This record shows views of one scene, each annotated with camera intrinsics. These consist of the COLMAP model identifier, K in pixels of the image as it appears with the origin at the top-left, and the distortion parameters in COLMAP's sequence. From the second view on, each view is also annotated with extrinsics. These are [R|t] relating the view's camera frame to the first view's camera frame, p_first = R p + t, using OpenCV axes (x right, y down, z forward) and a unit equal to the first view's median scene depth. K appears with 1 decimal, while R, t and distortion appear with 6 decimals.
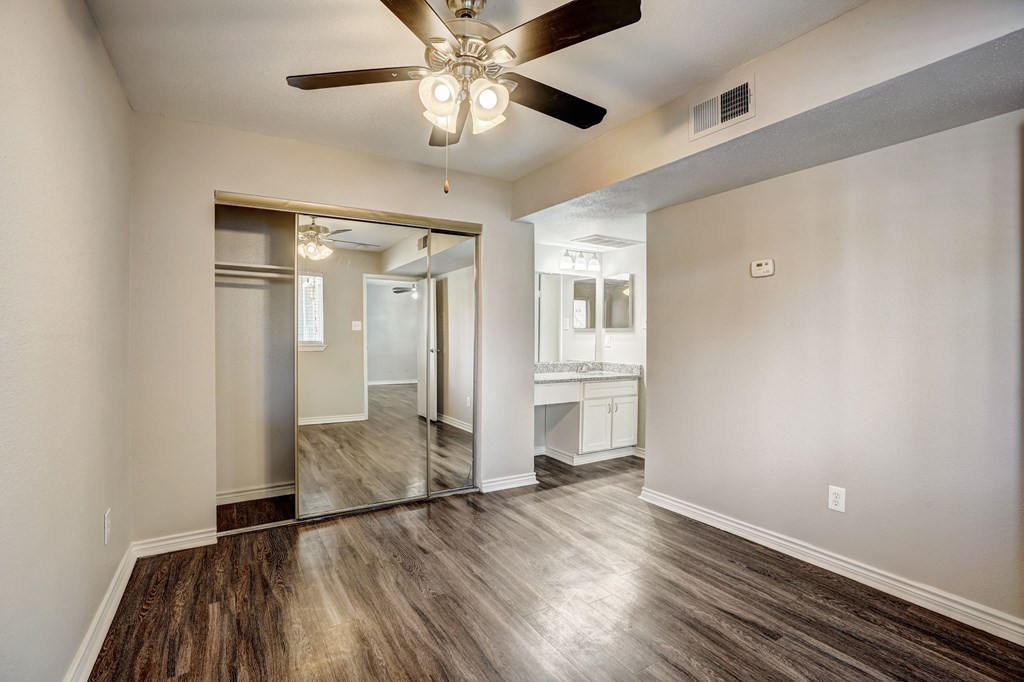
lens RADIAL K [[466.5, 0, 512.8], [0, 466.5, 344.0], [0, 0, 1]] dist [-0.052471, 0.011791]
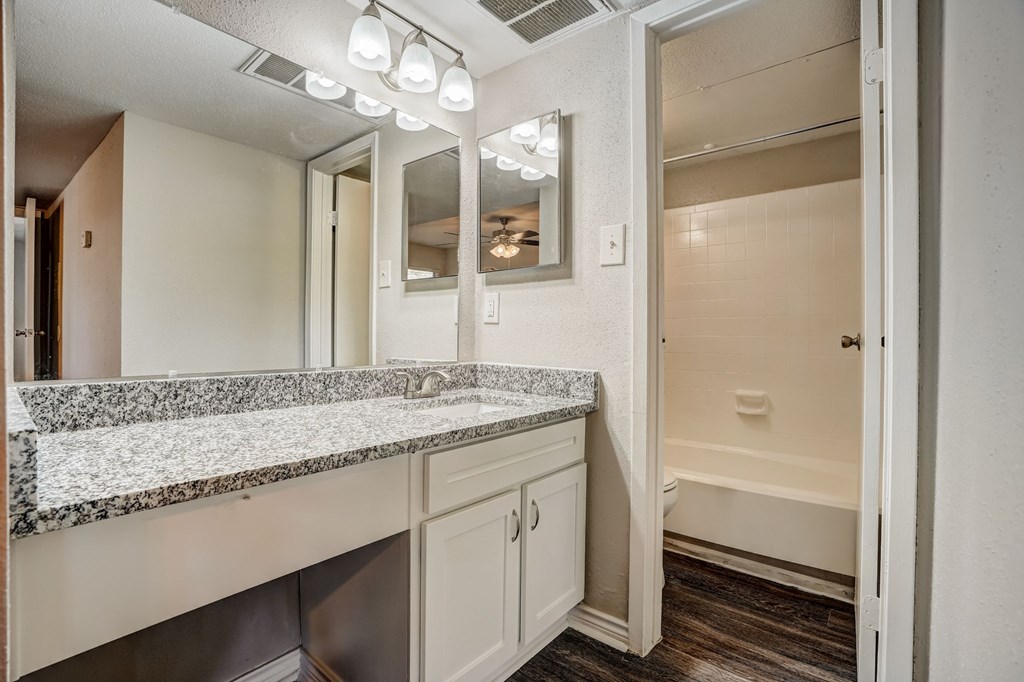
lens RADIAL K [[466.5, 0, 513.8], [0, 466.5, 339.4], [0, 0, 1]] dist [-0.052471, 0.011791]
pose [[0.945547, -0.001911, 0.325480, 0.106781], [-0.000351, 0.999976, 0.006890, 0.017787], [-0.325485, -0.006629, 0.945524, 0.687265]]
